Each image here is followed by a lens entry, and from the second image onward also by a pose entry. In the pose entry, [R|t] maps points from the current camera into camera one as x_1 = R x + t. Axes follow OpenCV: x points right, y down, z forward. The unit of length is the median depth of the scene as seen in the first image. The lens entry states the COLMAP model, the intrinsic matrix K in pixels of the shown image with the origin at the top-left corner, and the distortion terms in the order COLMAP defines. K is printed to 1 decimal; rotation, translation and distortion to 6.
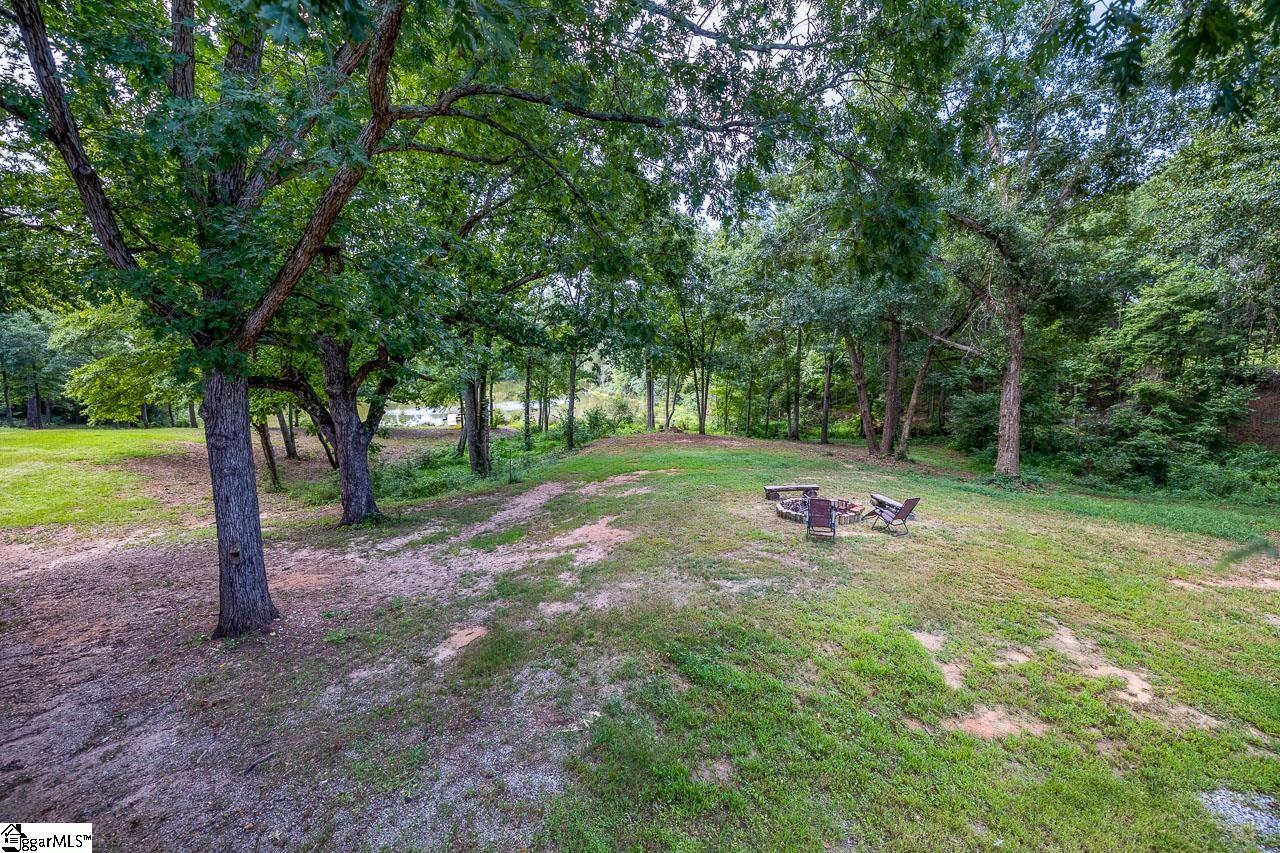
lens RADIAL K [[544.9, 0, 632.9], [0, 544.9, 426.2], [0, 0, 1]] dist [0.001704, 0.000028]
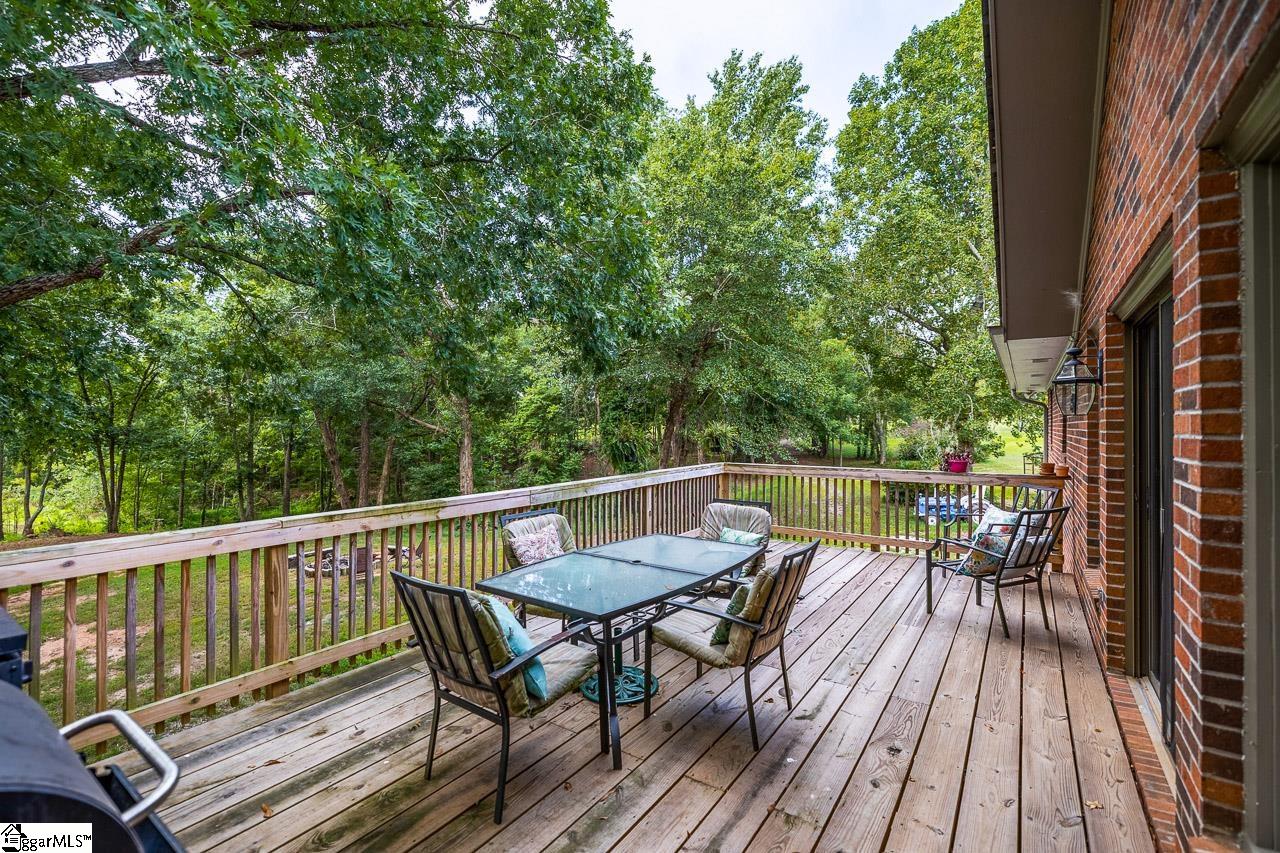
lens RADIAL K [[544.9, 0, 640.5], [0, 544.9, 427.2], [0, 0, 1]] dist [0.001704, 0.000028]
pose [[0.577498, 0.010663, 0.816323, -0.088061], [0.103358, 0.990914, -0.086063, 0.010566], [-0.809823, 0.134075, 0.571148, -0.075892]]
